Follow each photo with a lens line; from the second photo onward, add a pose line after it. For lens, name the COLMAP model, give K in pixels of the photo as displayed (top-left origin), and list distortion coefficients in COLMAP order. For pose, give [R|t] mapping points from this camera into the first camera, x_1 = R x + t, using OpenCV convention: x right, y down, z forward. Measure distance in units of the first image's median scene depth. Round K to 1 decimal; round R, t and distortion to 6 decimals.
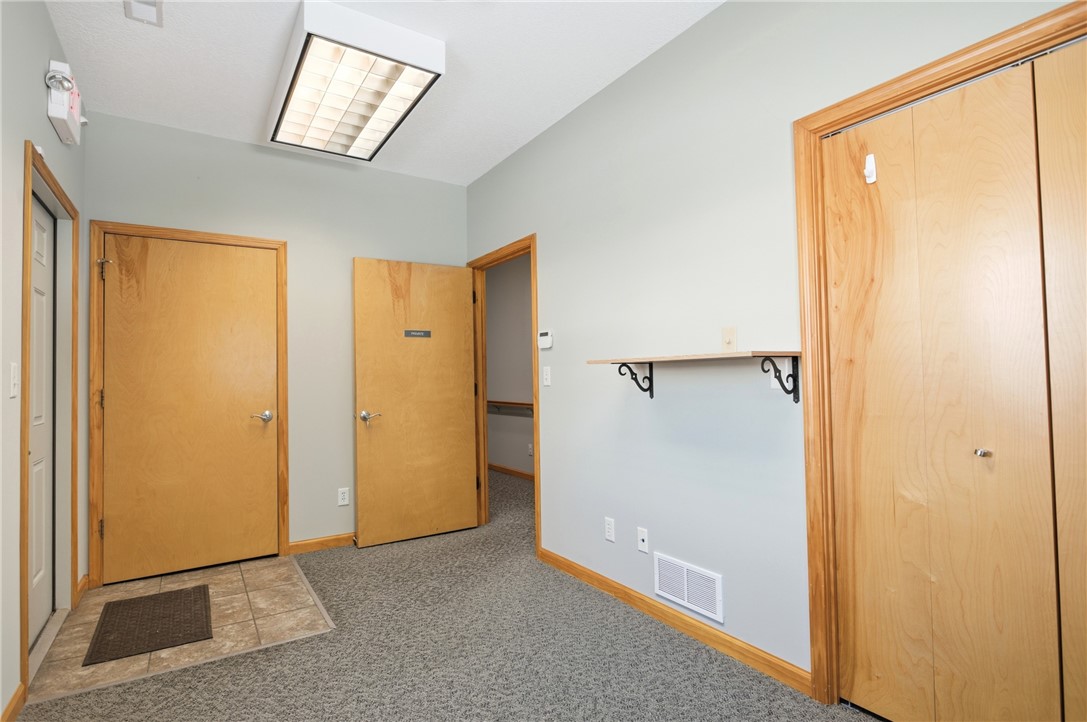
lens RADIAL K [[527.2, 0, 544.7], [0, 527.2, 359.4], [0, 0, 1]] dist [-0.011064, -0.000019]
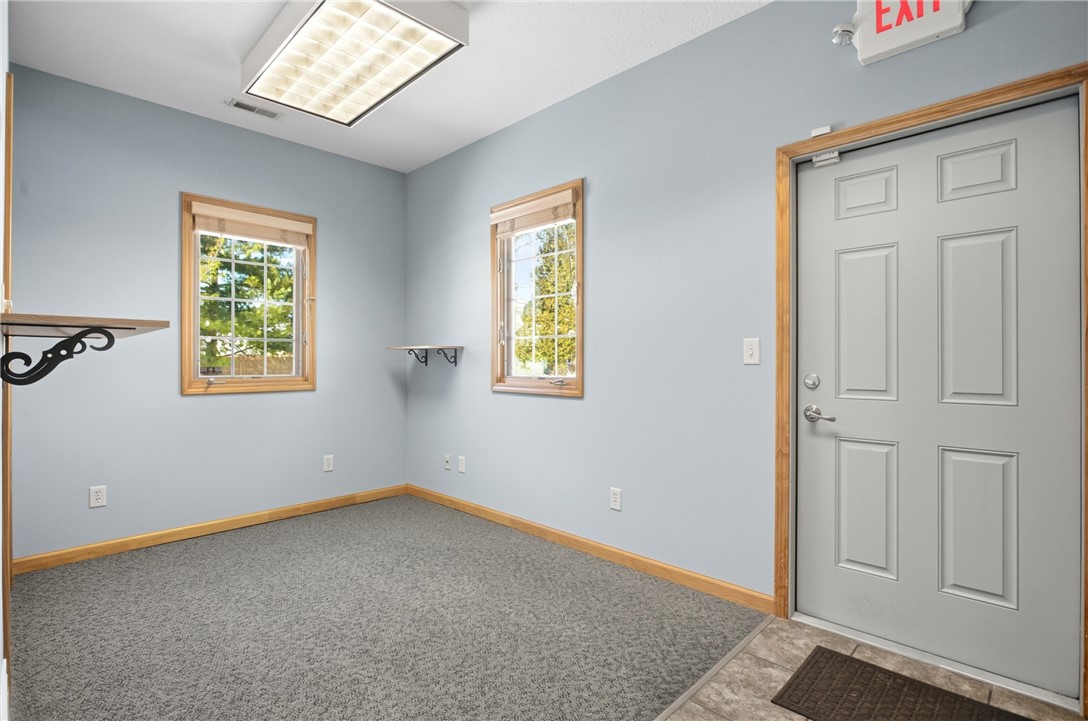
lens RADIAL K [[527.7, 0, 543.1], [0, 527.7, 360.7], [0, 0, 1]] dist [-0.011064, -0.000019]
pose [[-0.979095, 0.019032, -0.202509, -0.201175], [0.026026, 0.999151, -0.031932, 0.079296], [0.201730, -0.036535, -0.978760, 1.813979]]
